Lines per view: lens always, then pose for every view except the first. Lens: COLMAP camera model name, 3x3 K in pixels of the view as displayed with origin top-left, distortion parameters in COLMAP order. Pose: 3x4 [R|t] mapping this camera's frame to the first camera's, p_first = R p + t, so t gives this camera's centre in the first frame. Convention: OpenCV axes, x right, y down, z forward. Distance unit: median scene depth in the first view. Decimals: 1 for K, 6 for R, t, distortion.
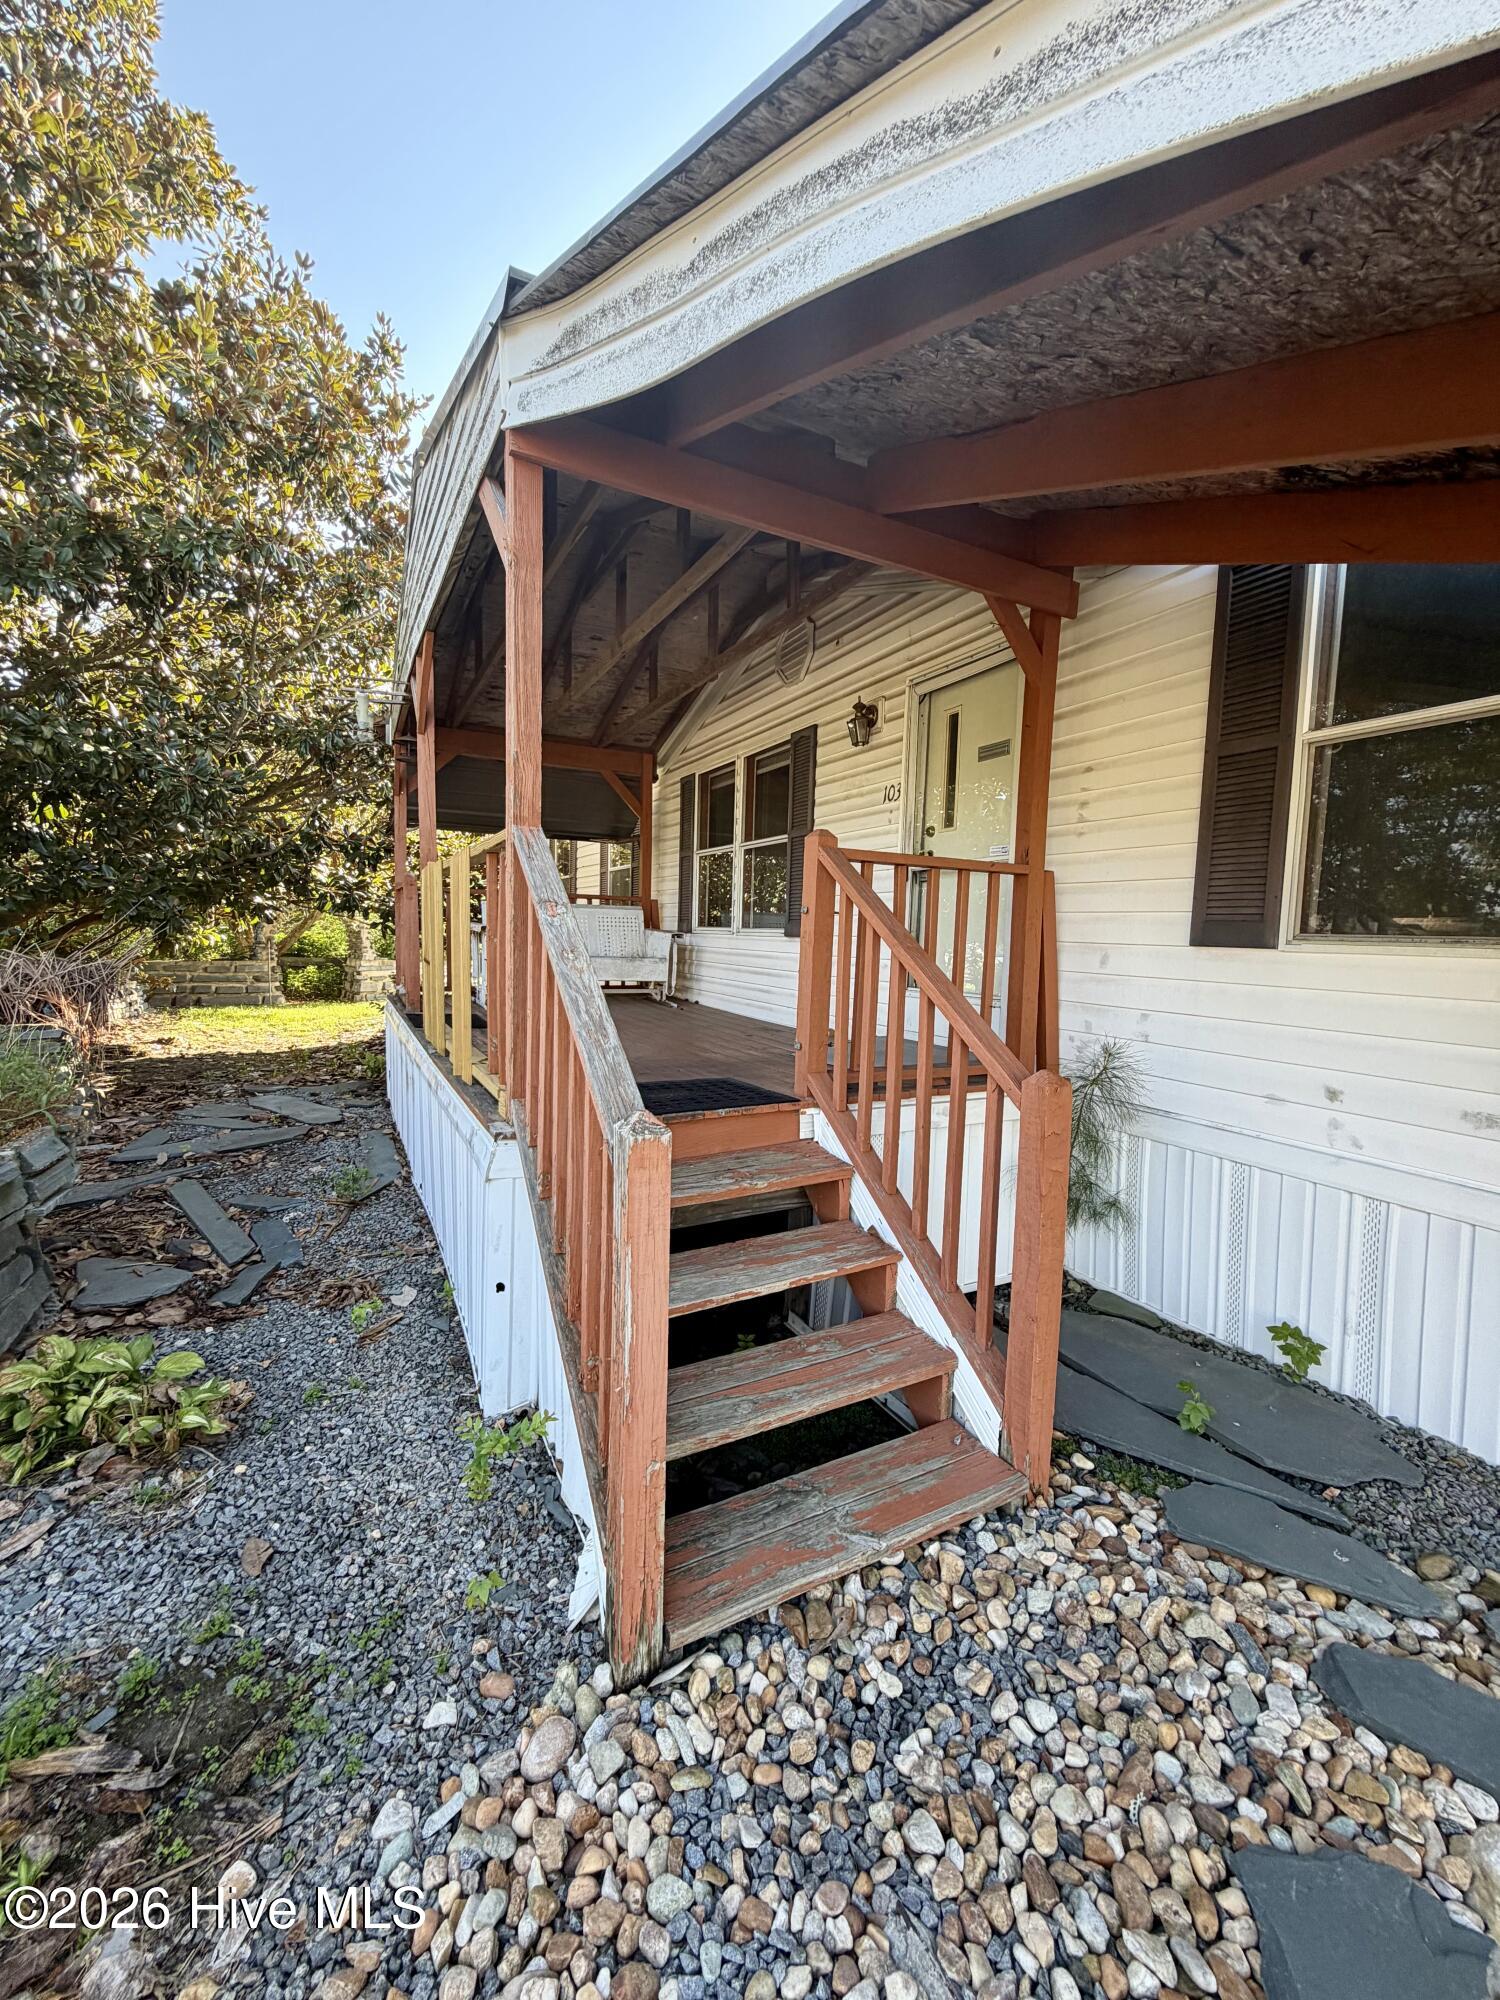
lens RADIAL K [[799.5, 0, 746.0], [0, 799.5, 997.5], [0, 0, 1]] dist [-0.001223, 0.000036]
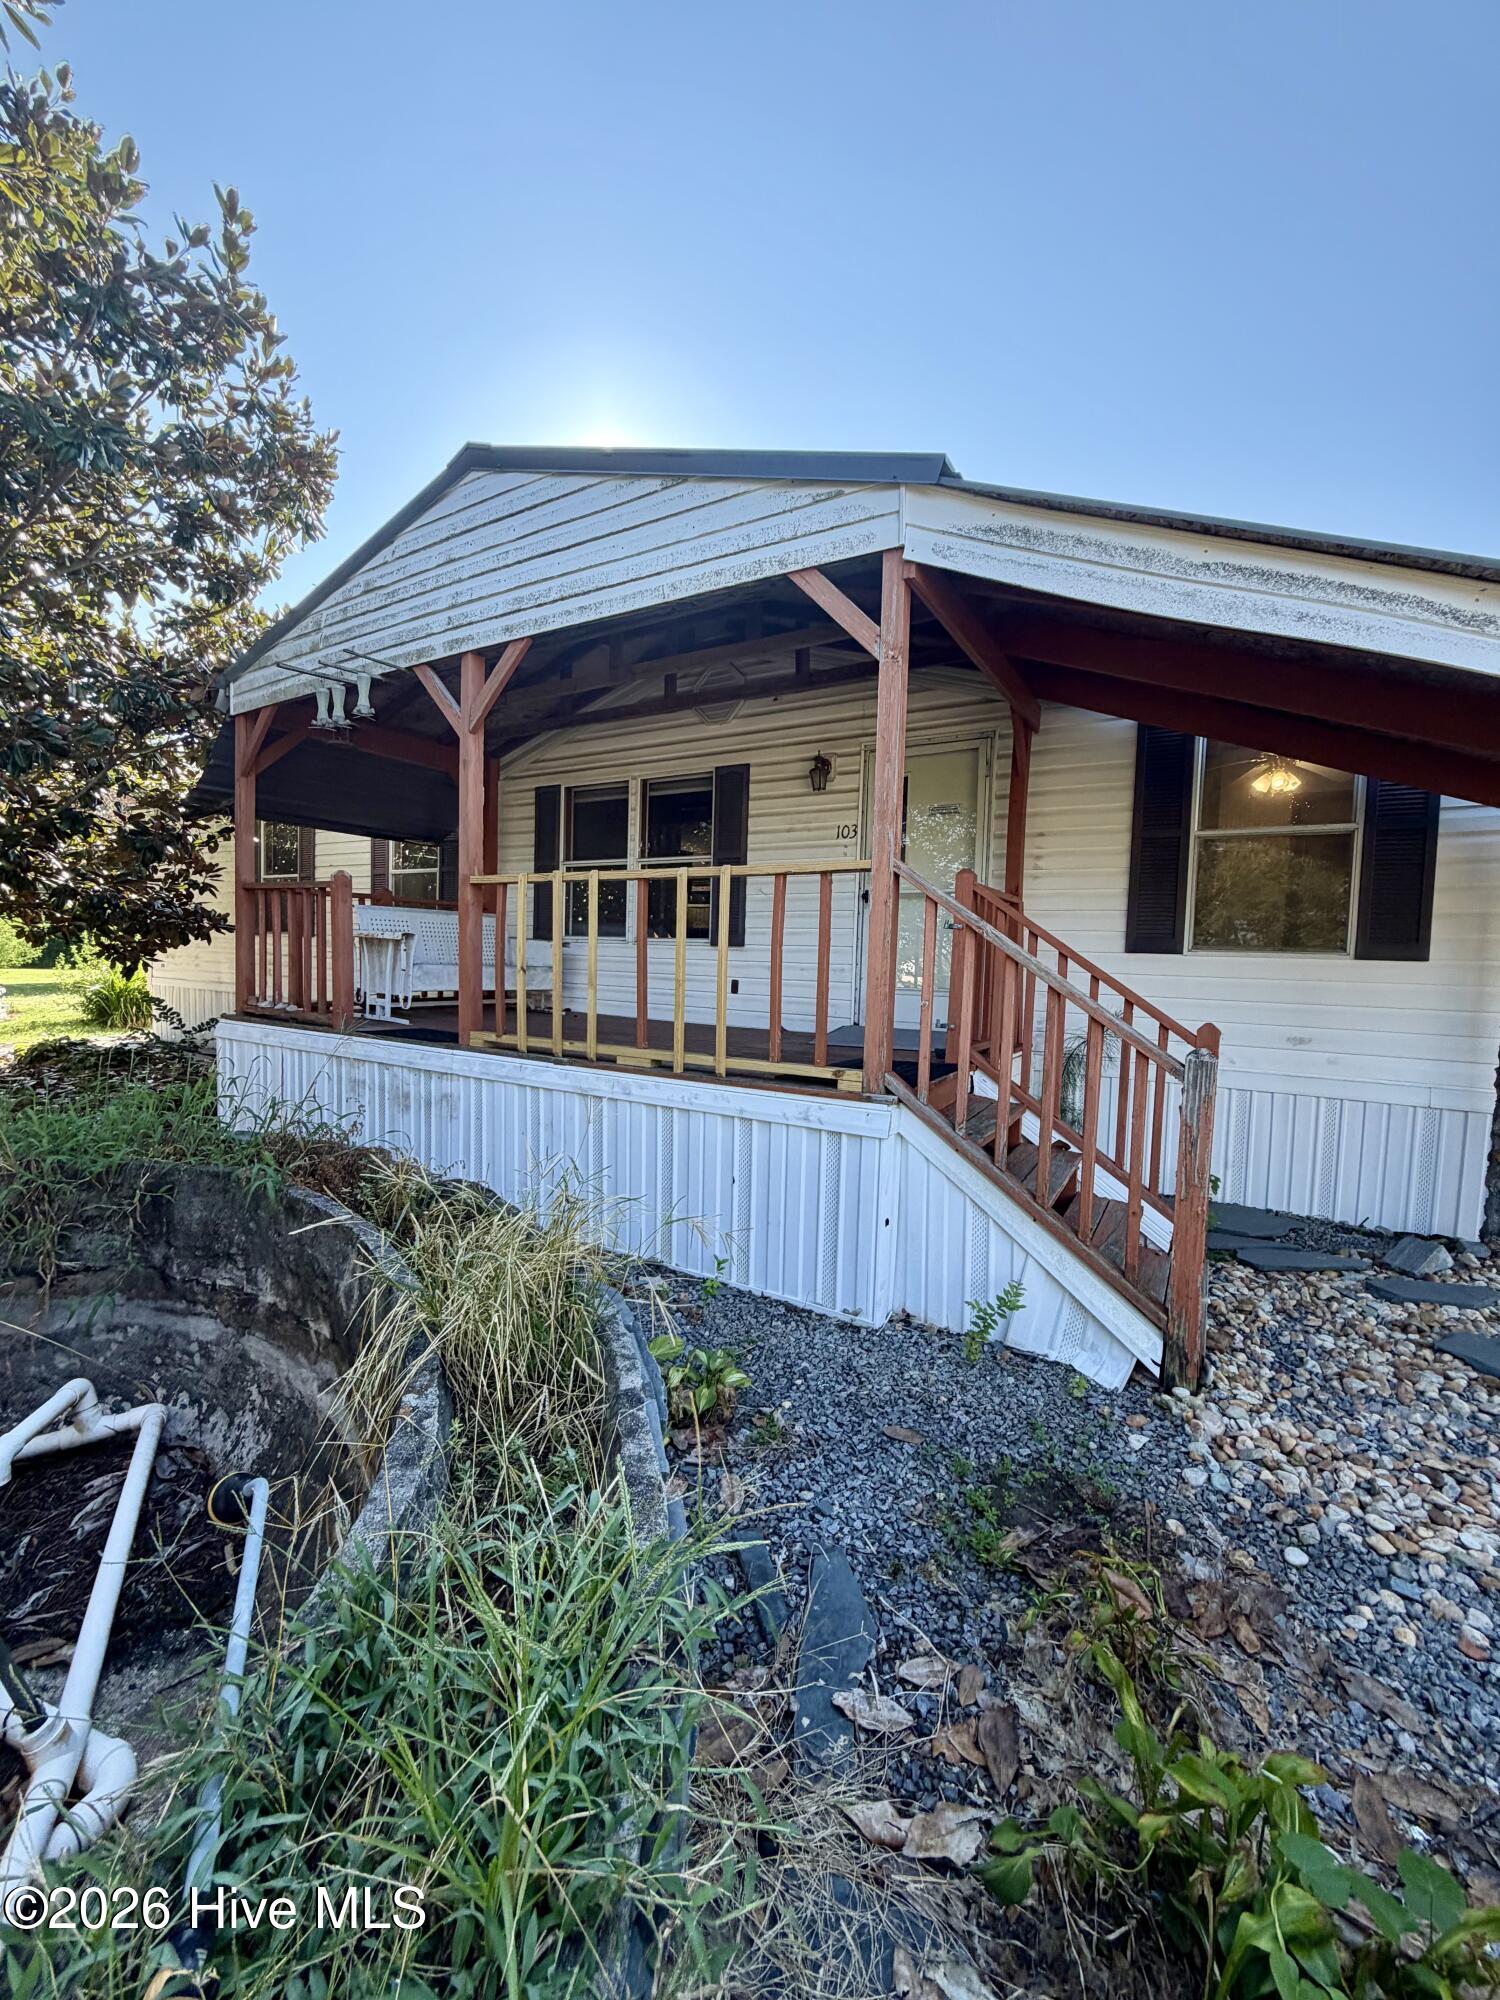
lens RADIAL K [[799.5, 0, 754.1], [0, 799.5, 998.5], [0, 0, 1]] dist [-0.001223, 0.000036]
pose [[0.848683, -0.031707, 0.527950, -0.939654], [0.037133, 0.999310, 0.000324, 0.000043], [-0.527596, 0.019330, 0.849275, 0.024145]]
